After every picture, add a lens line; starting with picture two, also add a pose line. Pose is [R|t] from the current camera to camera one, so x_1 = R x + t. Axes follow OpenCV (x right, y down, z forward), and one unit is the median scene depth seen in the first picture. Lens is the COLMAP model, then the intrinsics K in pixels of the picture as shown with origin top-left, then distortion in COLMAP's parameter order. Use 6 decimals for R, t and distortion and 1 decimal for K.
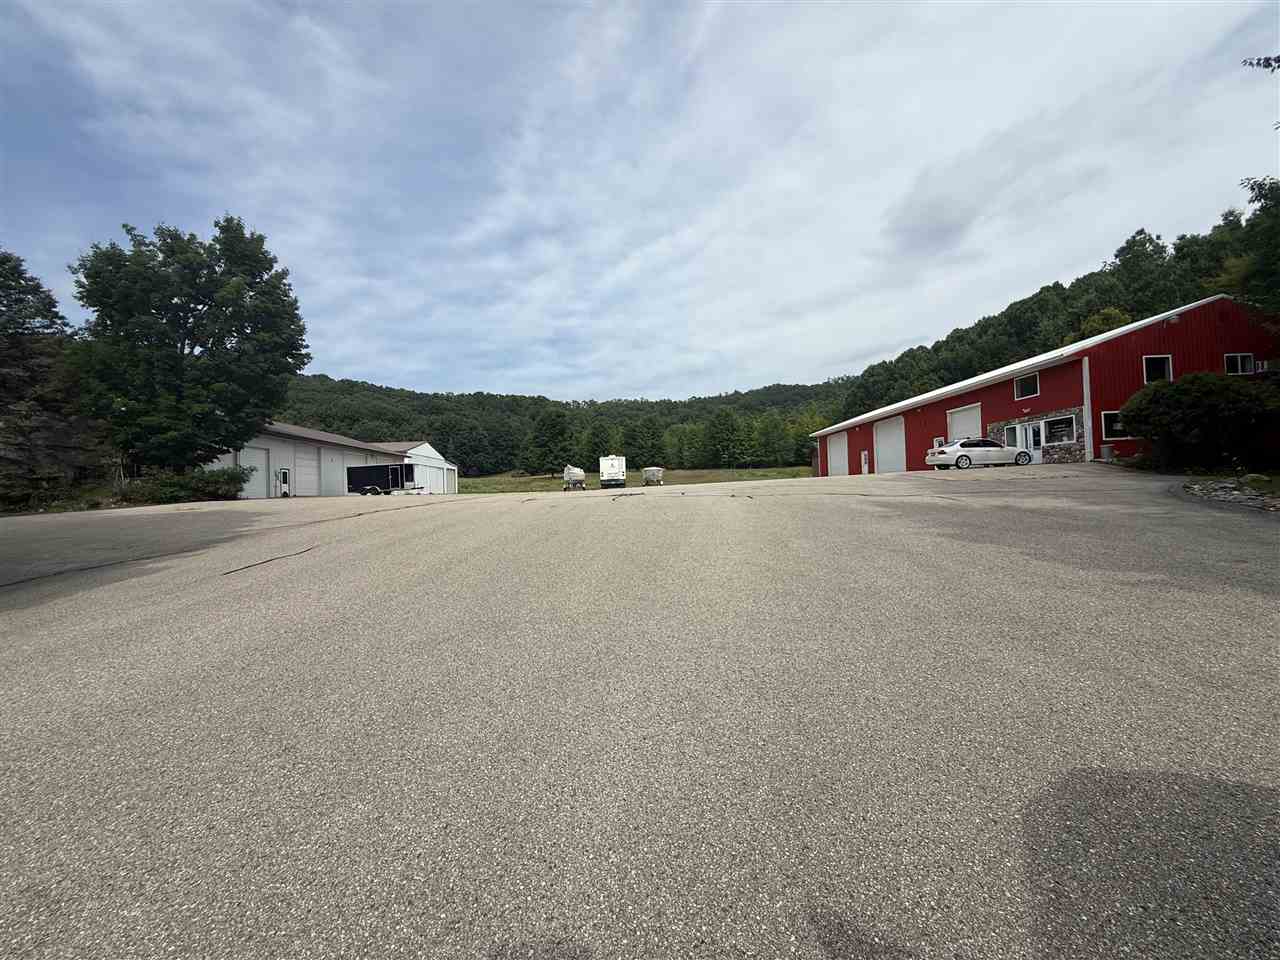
lens RADIAL K [[514.9, 0, 636.6], [0, 514.9, 478.2], [0, 0, 1]] dist [-0.006190, 0.000469]
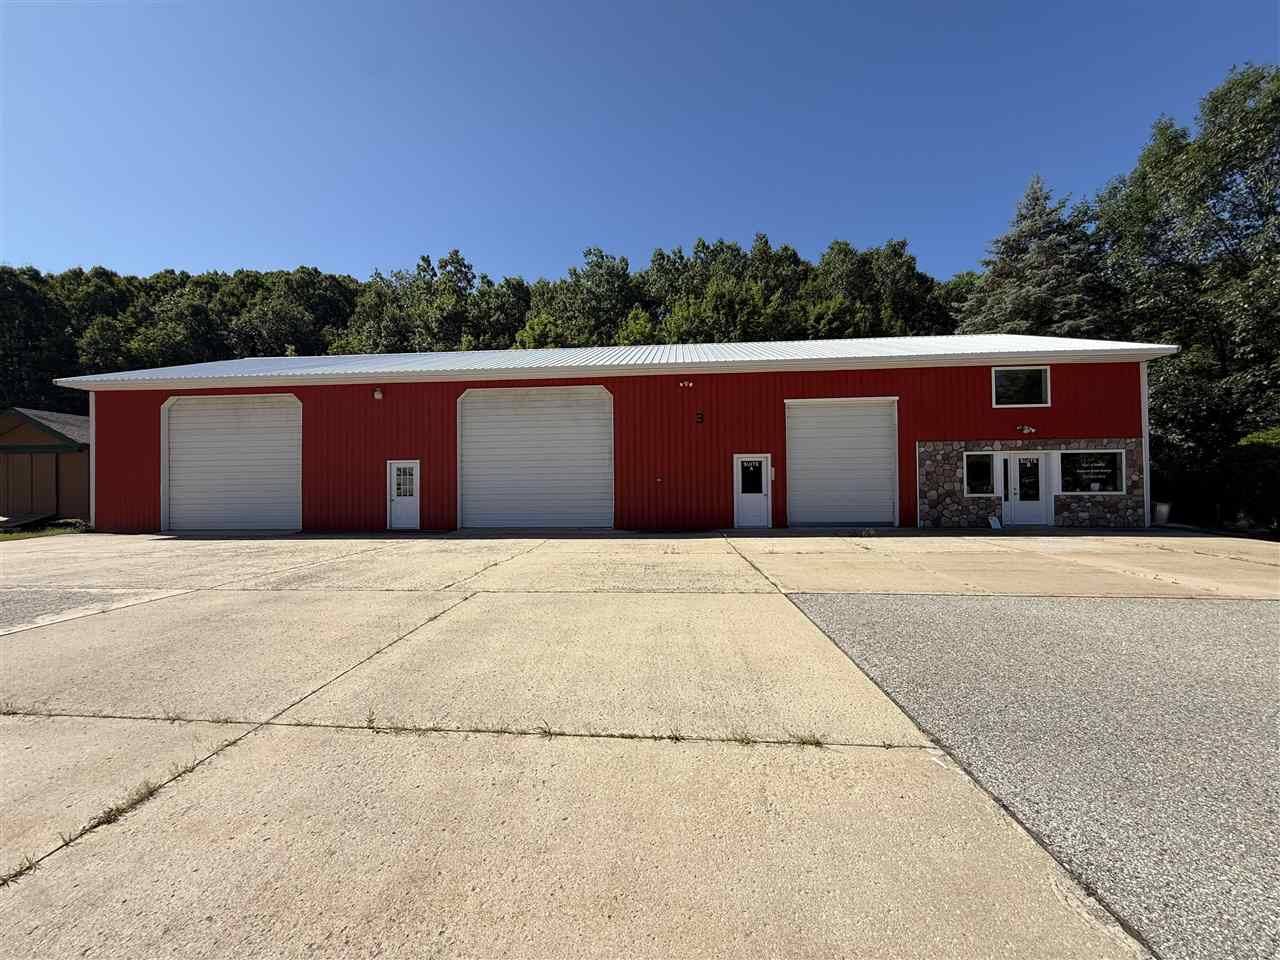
lens RADIAL K [[514.9, 0, 643.1], [0, 514.9, 478.3], [0, 0, 1]] dist [-0.006190, 0.000469]
pose [[0.087624, 0.042541, 0.995245, 0.165029], [-0.017019, 0.999006, -0.041203, -0.047710], [-0.996008, -0.013328, 0.088261, 1.333918]]
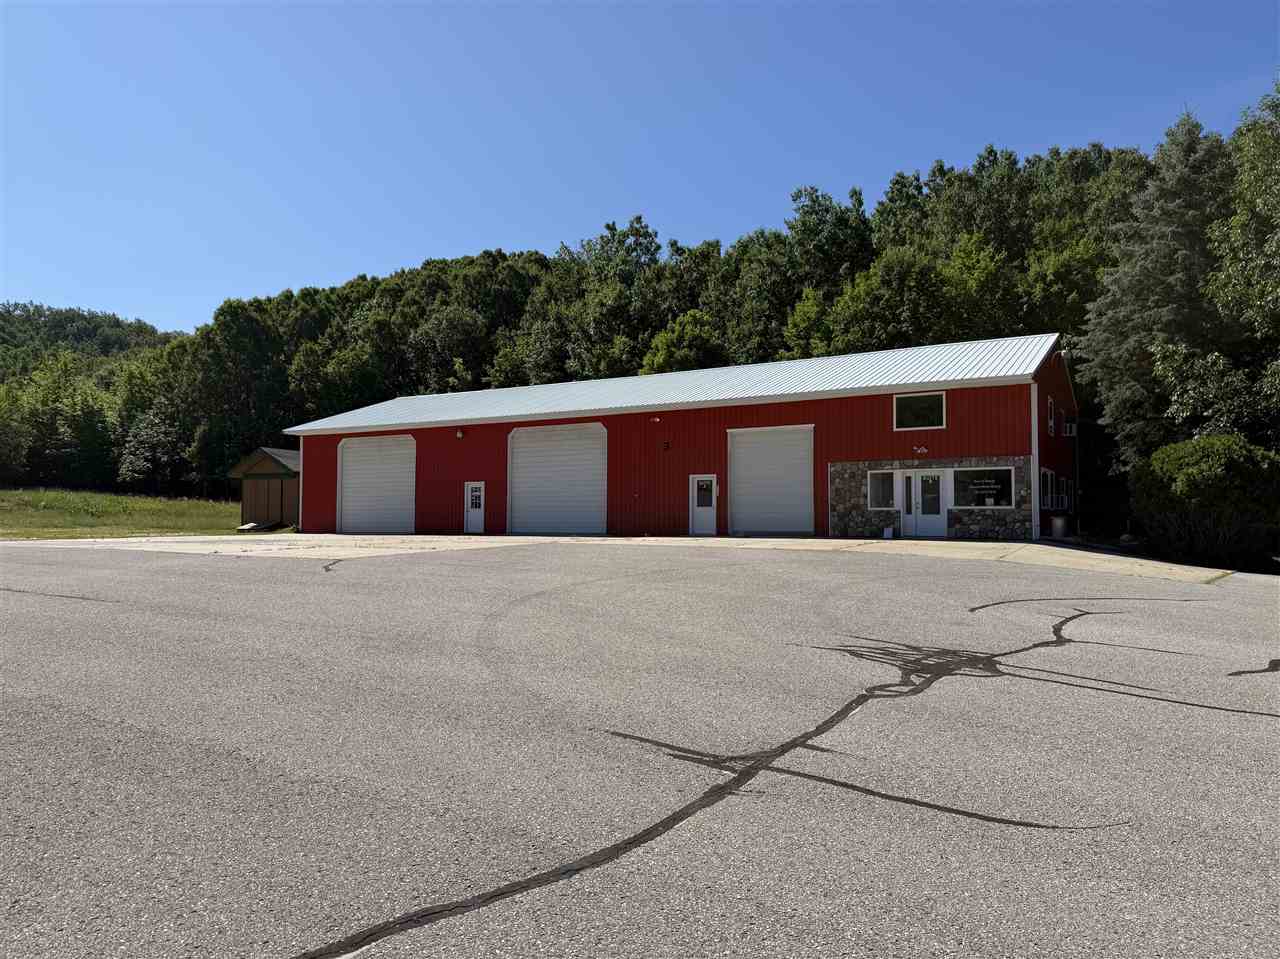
lens RADIAL K [[895.4, 0, 647.5], [0, 895.4, 474.7], [0, 0, 1]] dist [0.045951, -0.019092]
pose [[0.509487, 0.076423, 0.857078, -0.334206], [-0.037974, 0.997075, -0.066333, -0.016702], [-0.859640, 0.001249, 0.510899, 0.710569]]
